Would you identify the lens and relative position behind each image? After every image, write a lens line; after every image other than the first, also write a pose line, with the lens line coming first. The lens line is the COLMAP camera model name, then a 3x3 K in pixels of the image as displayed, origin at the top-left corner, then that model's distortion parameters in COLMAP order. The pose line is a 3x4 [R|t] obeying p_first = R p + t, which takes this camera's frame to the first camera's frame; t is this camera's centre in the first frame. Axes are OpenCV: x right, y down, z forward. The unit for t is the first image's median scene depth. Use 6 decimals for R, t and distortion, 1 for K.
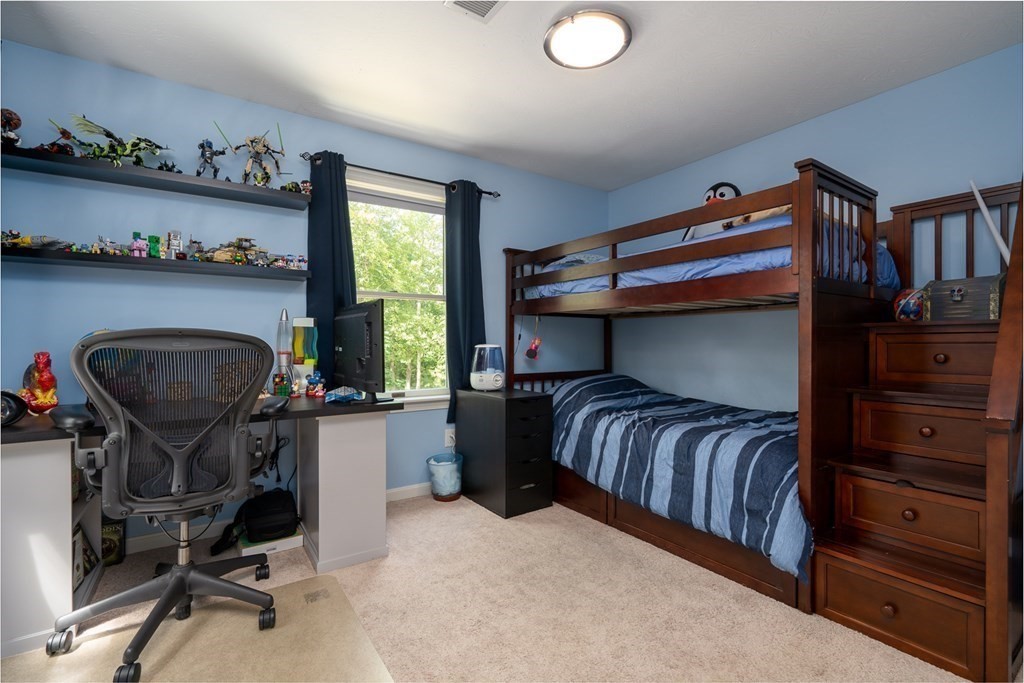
lens RADIAL K [[466.4, 0, 514.6], [0, 466.4, 343.4], [0, 0, 1]] dist [-0.005114, 0.001811]
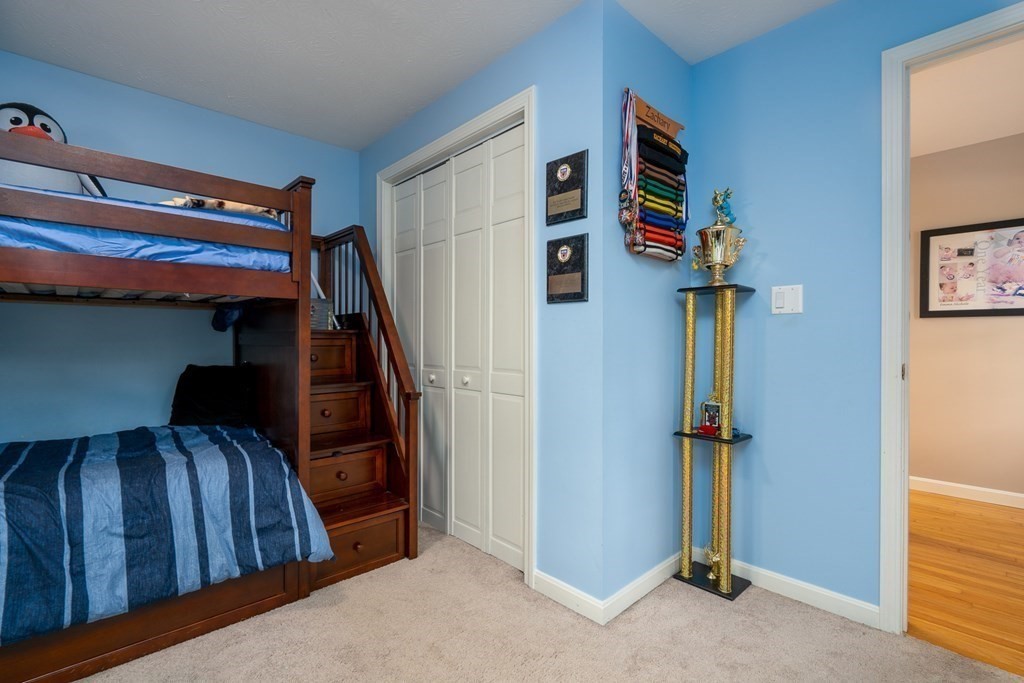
lens RADIAL K [[466.4, 0, 512.9], [0, 466.4, 345.7], [0, 0, 1]] dist [-0.005114, 0.001811]
pose [[-0.163749, -0.002537, 0.986499, -0.441296], [0.004402, 0.999985, 0.003302, -0.005076], [-0.986492, 0.004883, -0.163735, 0.598492]]
